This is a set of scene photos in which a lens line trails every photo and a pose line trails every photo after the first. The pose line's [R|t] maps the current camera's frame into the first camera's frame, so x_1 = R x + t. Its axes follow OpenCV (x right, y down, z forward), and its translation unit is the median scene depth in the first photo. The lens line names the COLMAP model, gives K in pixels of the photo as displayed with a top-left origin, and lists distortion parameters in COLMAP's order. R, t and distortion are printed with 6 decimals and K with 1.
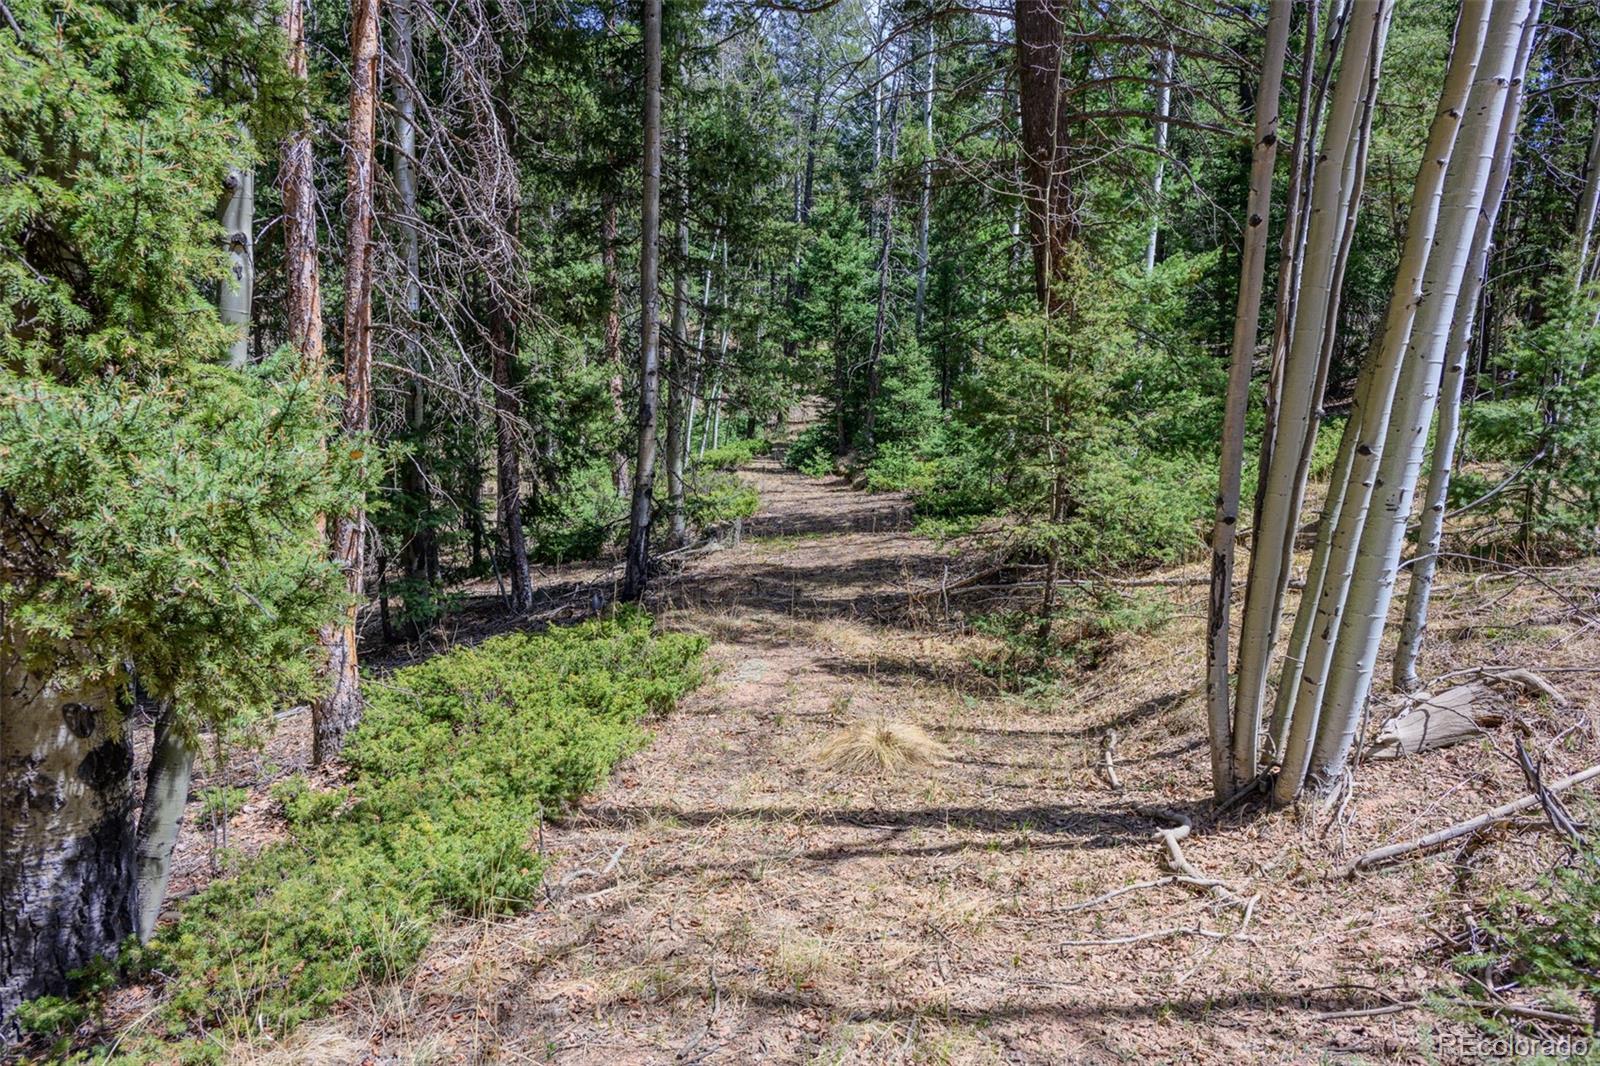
lens RADIAL K [[1059.3, 0, 800.0], [0, 1059.3, 533.0], [0, 0, 1]] dist [-0.004496, -0.002397]
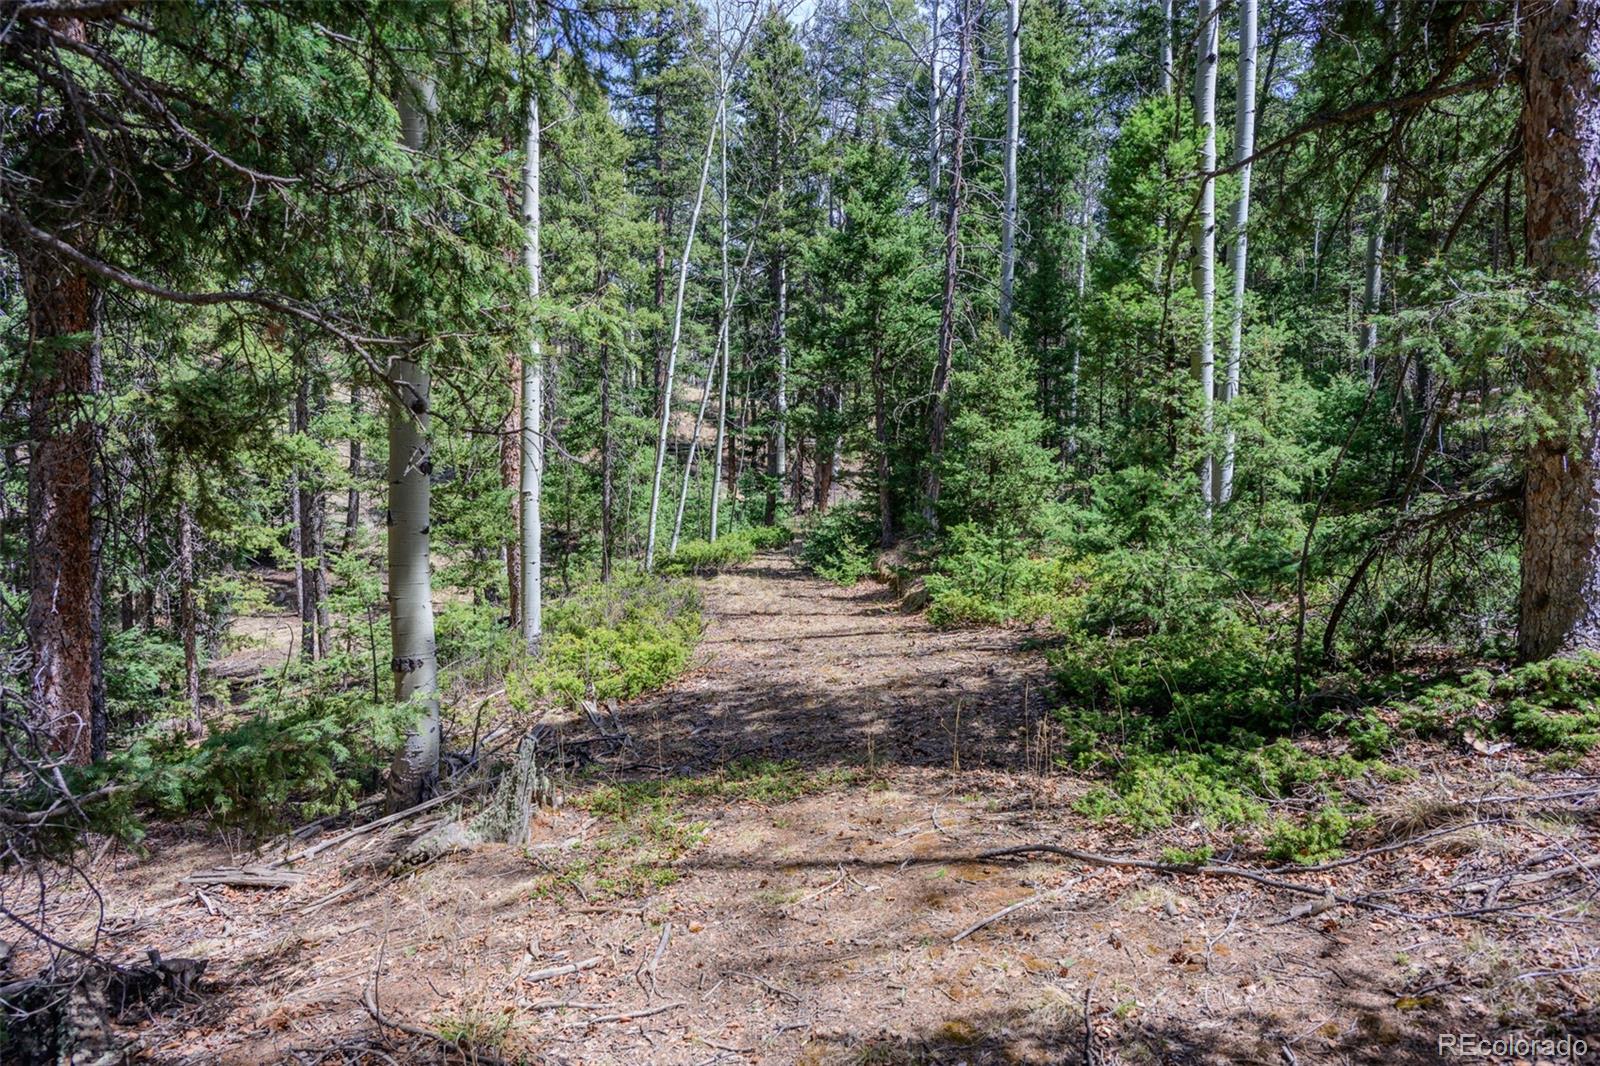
lens RADIAL K [[1059.3, 0, 800.0], [0, 1059.3, 533.0], [0, 0, 1]] dist [-0.004496, -0.002397]
pose [[0.998440, -0.005324, -0.055586, 0.024831], [0.000372, 0.996056, -0.088722, -0.028820], [0.055839, 0.088563, 0.994504, 0.398807]]
